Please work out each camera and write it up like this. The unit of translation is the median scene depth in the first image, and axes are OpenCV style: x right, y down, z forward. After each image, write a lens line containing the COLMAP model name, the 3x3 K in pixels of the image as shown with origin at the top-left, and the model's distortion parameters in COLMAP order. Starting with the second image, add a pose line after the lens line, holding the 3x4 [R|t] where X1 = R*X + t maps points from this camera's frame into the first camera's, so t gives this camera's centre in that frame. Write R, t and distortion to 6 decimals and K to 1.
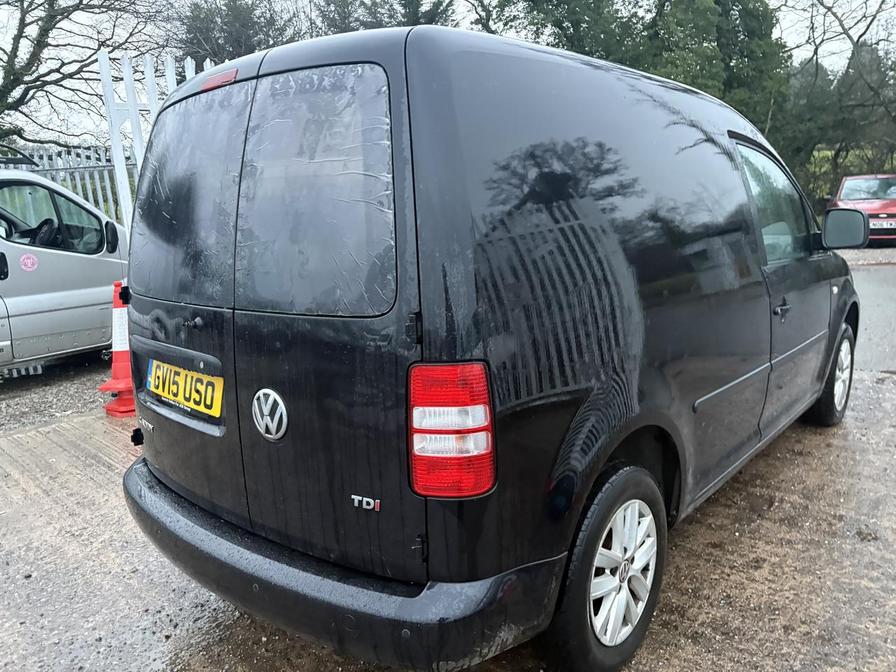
lens RADIAL K [[674.3, 0, 447.9], [0, 674.3, 336.9], [0, 0, 1]] dist [0.062526, -0.061335]
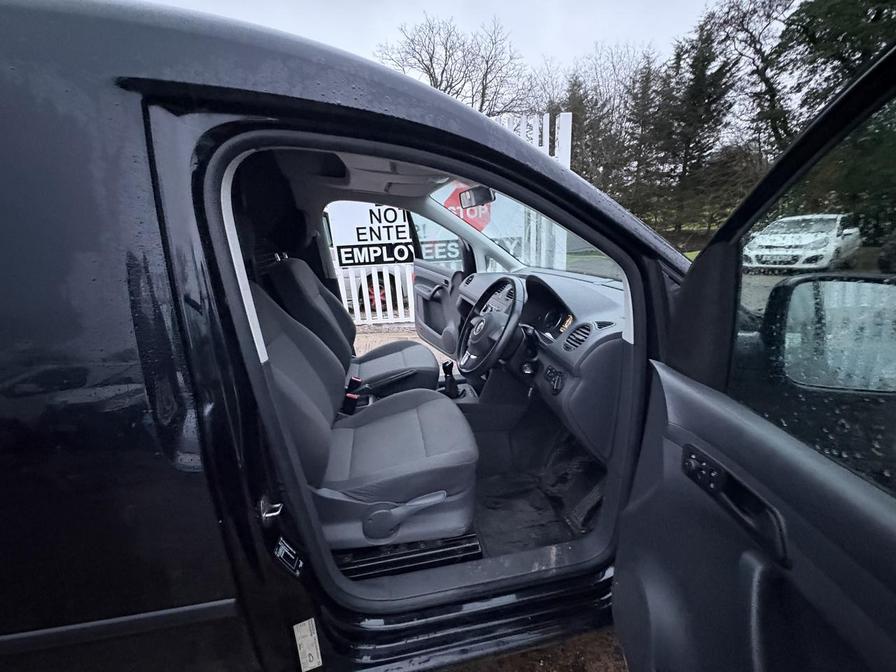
lens RADIAL K [[357.3, 0, 450.1], [0, 357.3, 334.4], [0, 0, 1]] dist [0.000978, -0.000125]
pose [[0.782230, 0.199602, -0.590149, 1.244439], [-0.127739, 0.978546, 0.161651, -0.349797], [0.609754, -0.051063, 0.790944, 1.532679]]
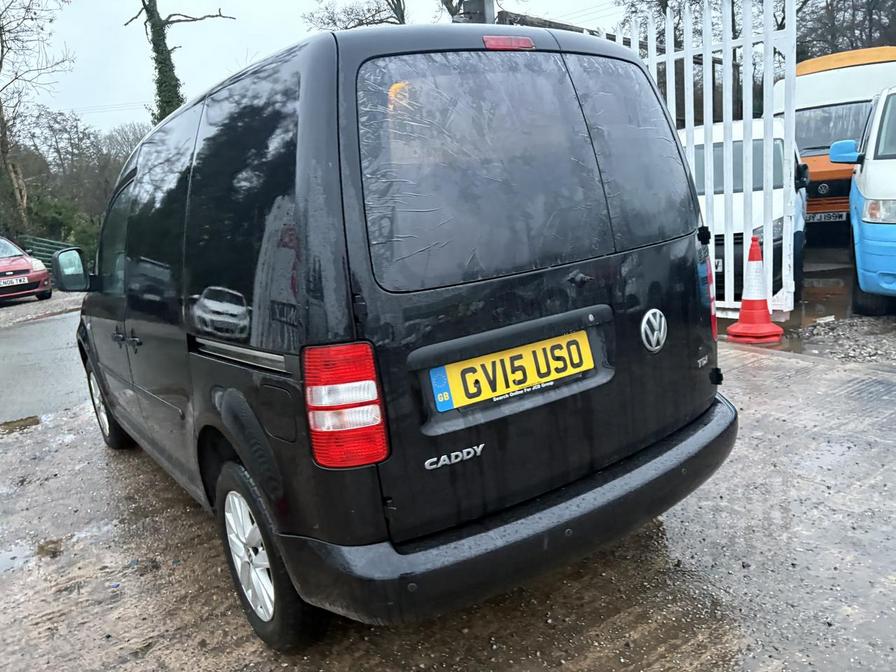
lens RADIAL K [[674.3, 0, 454.9], [0, 674.3, 330.9], [0, 0, 1]] dist [0.062526, -0.061335]
pose [[0.230550, -0.172914, 0.957574, -1.527519], [0.282222, 0.953667, 0.104259, -0.114313], [-0.931234, 0.246212, 0.268668, 1.014639]]
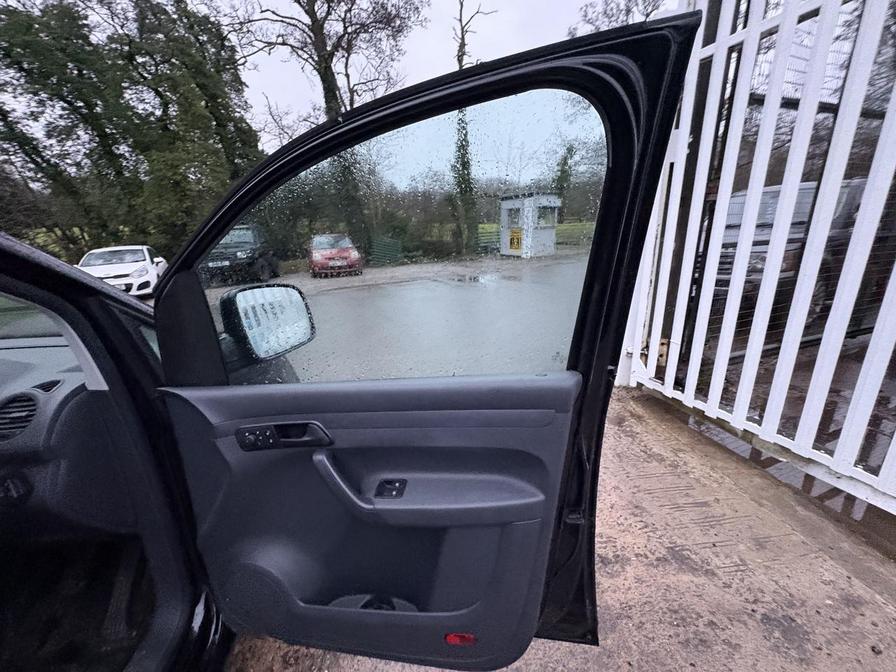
lens RADIAL K [[357.3, 0, 447.9], [0, 357.3, 335.9], [0, 0, 1]] dist [0.000978, -0.000125]
pose [[0.669291, -0.190586, 0.718141, 1.077129], [0.157792, 0.980954, 0.113274, -0.332469], [-0.726051, 0.037504, 0.686617, 1.434074]]
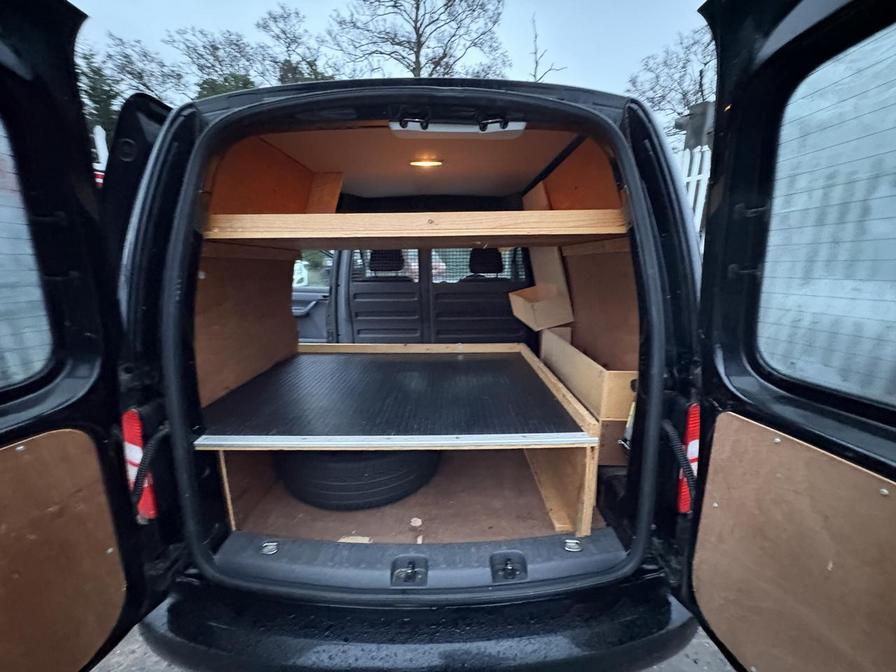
lens RADIAL K [[357.3, 0, 448.4], [0, 357.3, 335.4], [0, 0, 1]] dist [0.000978, -0.000125]
pose [[0.755995, -0.111678, 0.644980, -0.644674], [0.100322, 0.993465, 0.054429, -0.131975], [-0.646844, 0.023558, 0.762258, 0.711833]]
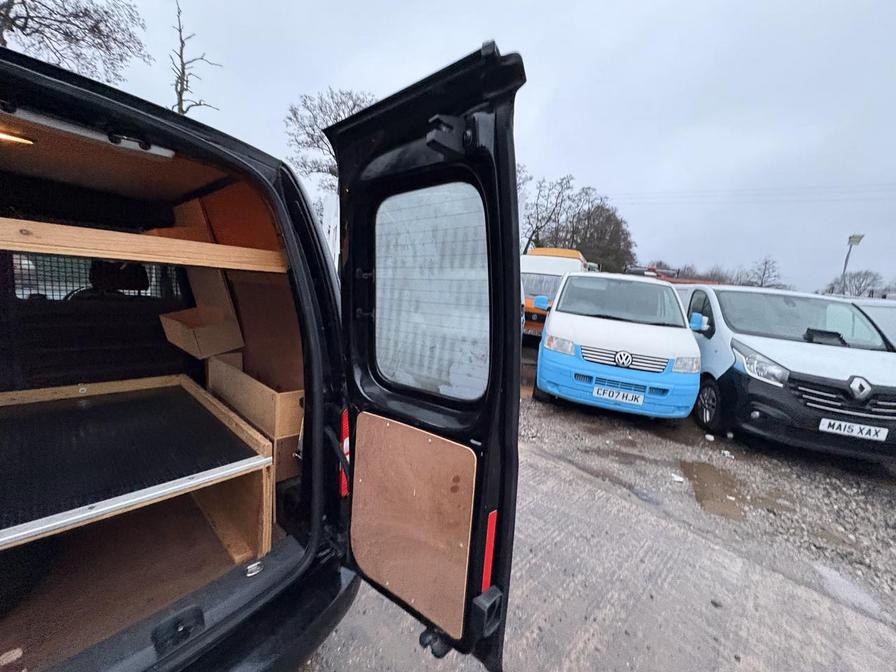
lens RADIAL K [[357.3, 0, 446.8], [0, 357.3, 336.9], [0, 0, 1]] dist [0.000978, -0.000125]
pose [[0.012037, -0.101279, 0.994785, -0.712141], [0.093904, 0.990575, 0.099714, -0.156421], [-0.995508, 0.092214, 0.021434, 0.658743]]
